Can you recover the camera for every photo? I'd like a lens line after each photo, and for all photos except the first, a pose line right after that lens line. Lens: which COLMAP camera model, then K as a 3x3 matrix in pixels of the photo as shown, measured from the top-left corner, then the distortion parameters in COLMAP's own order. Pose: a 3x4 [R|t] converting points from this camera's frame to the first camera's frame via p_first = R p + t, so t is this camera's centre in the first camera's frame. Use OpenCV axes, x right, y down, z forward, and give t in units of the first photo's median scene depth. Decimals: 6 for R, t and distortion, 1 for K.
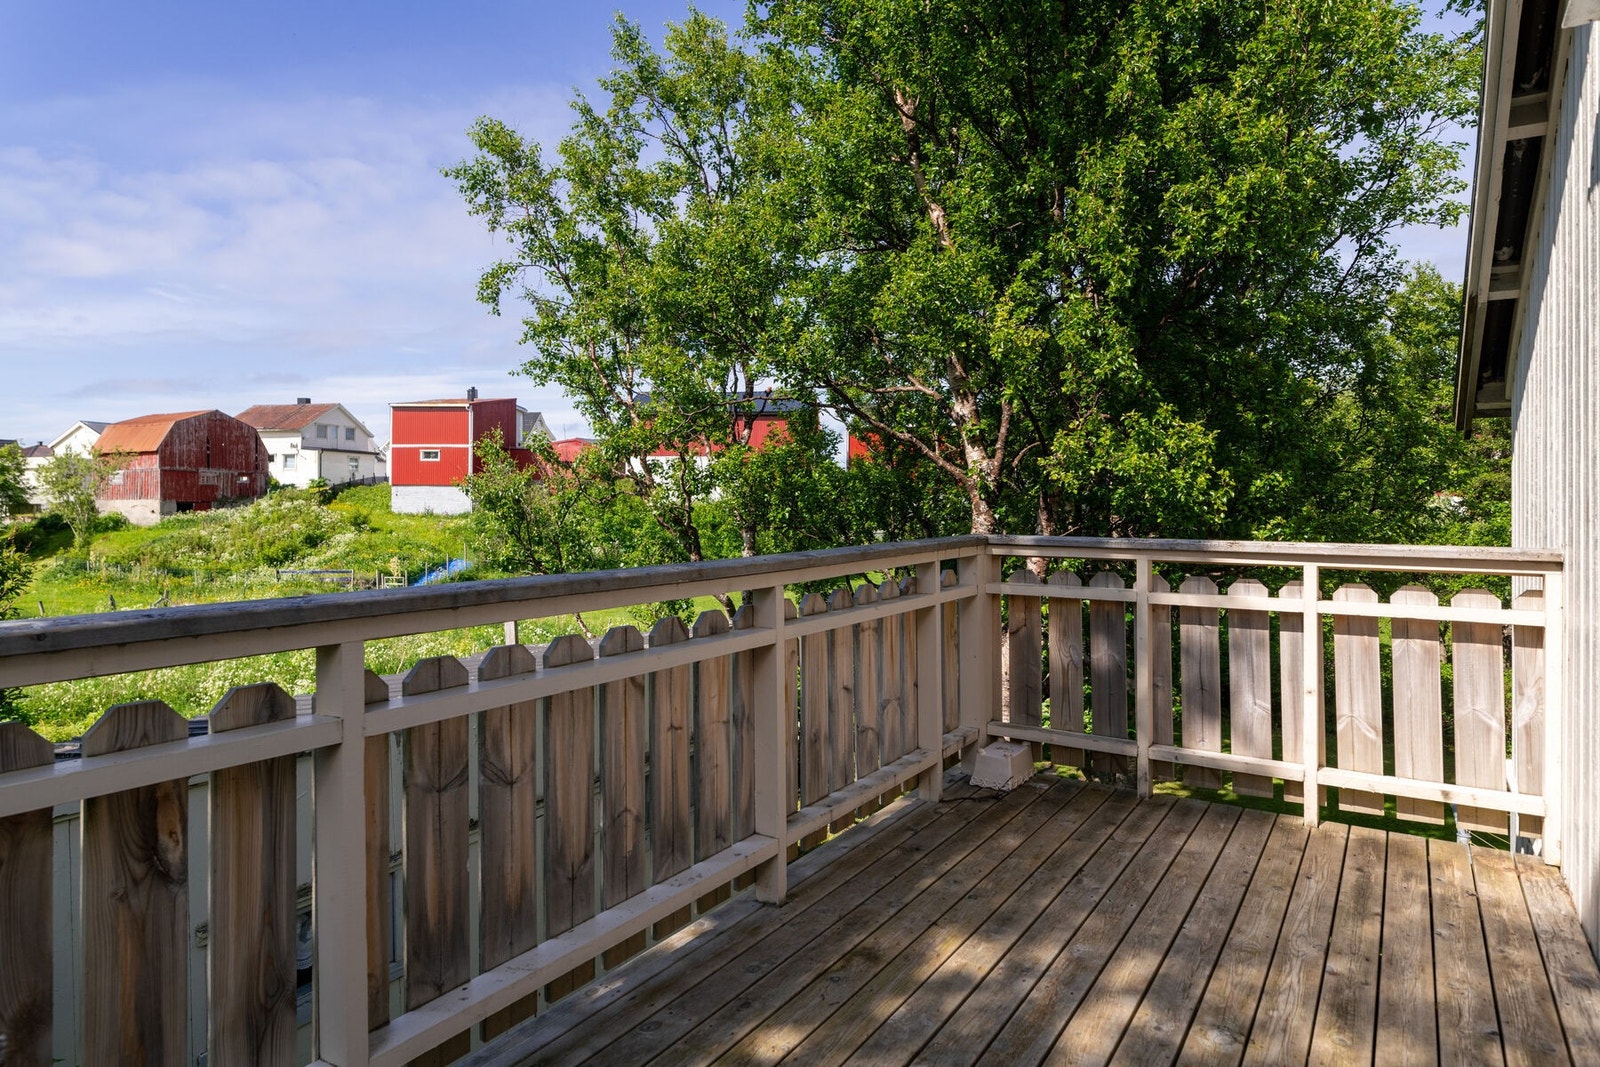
lens RADIAL K [[931.0, 0, 803.7], [0, 931.0, 532.4], [0, 0, 1]] dist [0.001974, -0.000887]
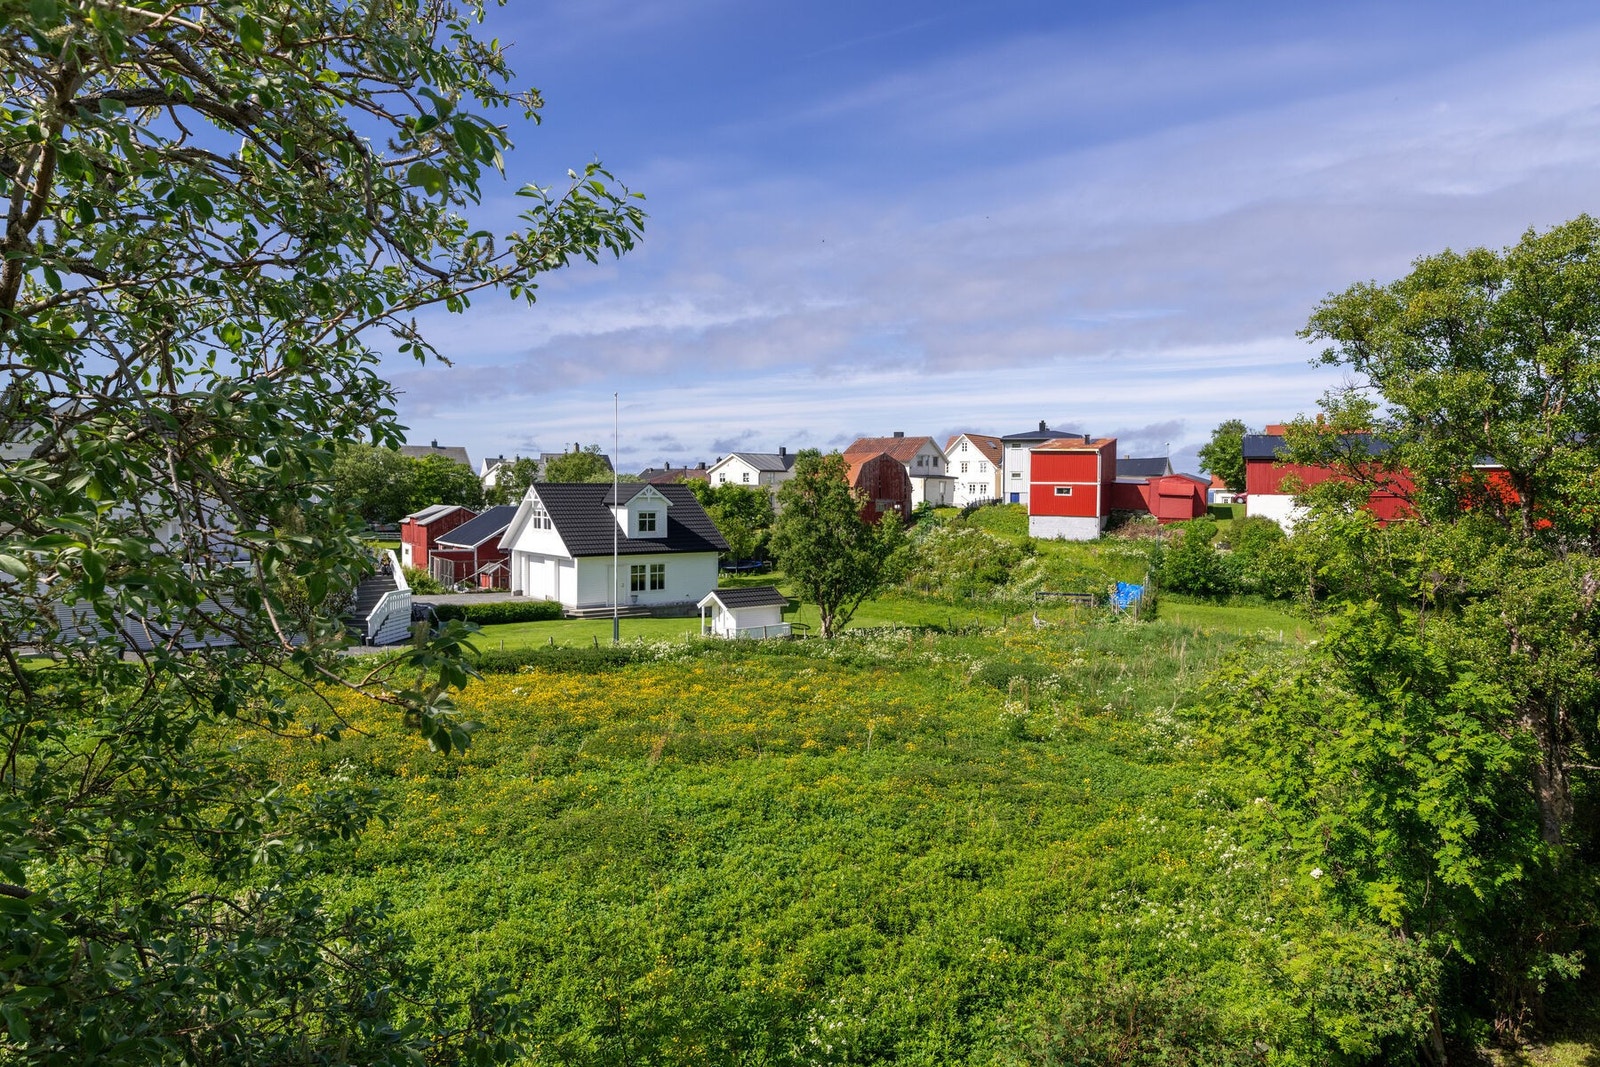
lens RADIAL K [[971.2, 0, 851.1], [0, 971.2, 499.6], [0, 0, 1]] dist [-0.002269, -0.000799]
pose [[0.947596, 0.010853, -0.319286, -0.259788], [-0.016268, 0.999765, -0.014298, -0.049449], [0.319056, 0.018743, 0.947551, -0.290836]]
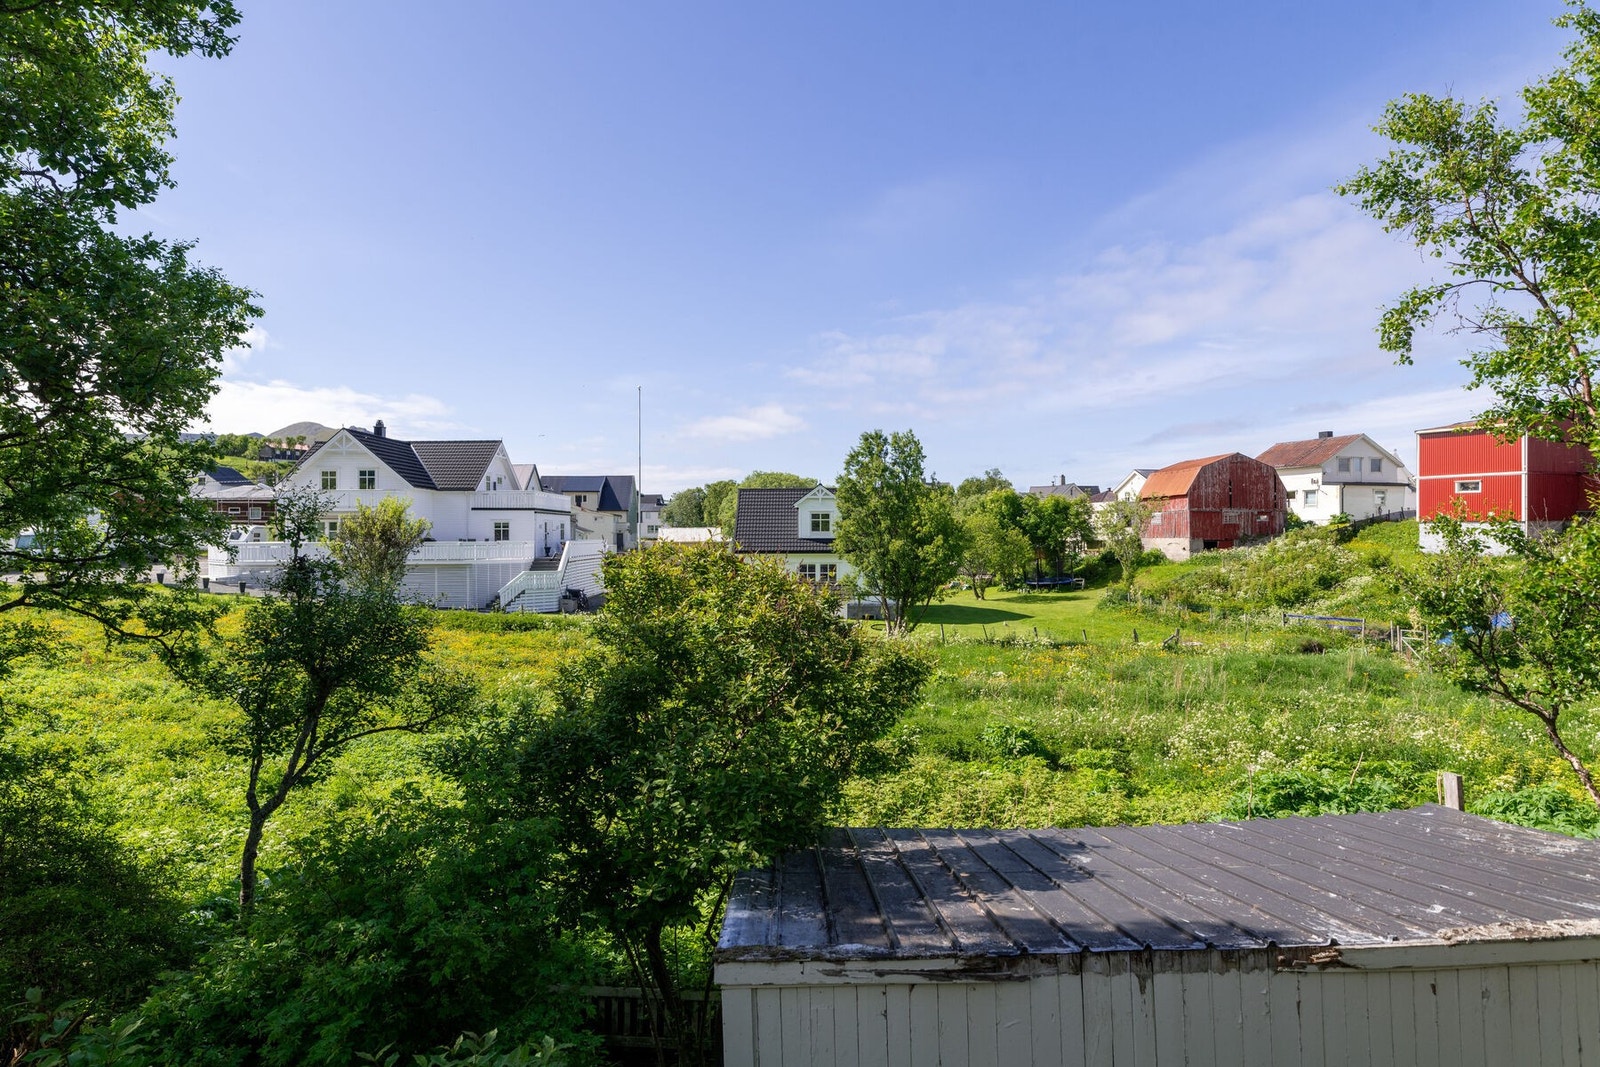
lens RADIAL K [[931.0, 0, 803.7], [0, 931.0, 532.4], [0, 0, 1]] dist [0.001974, -0.000887]
pose [[0.522894, -0.003522, -0.852391, 0.007263], [-0.021003, 0.999635, -0.017015, -0.013823], [0.852139, 0.026800, 0.522629, 0.038665]]
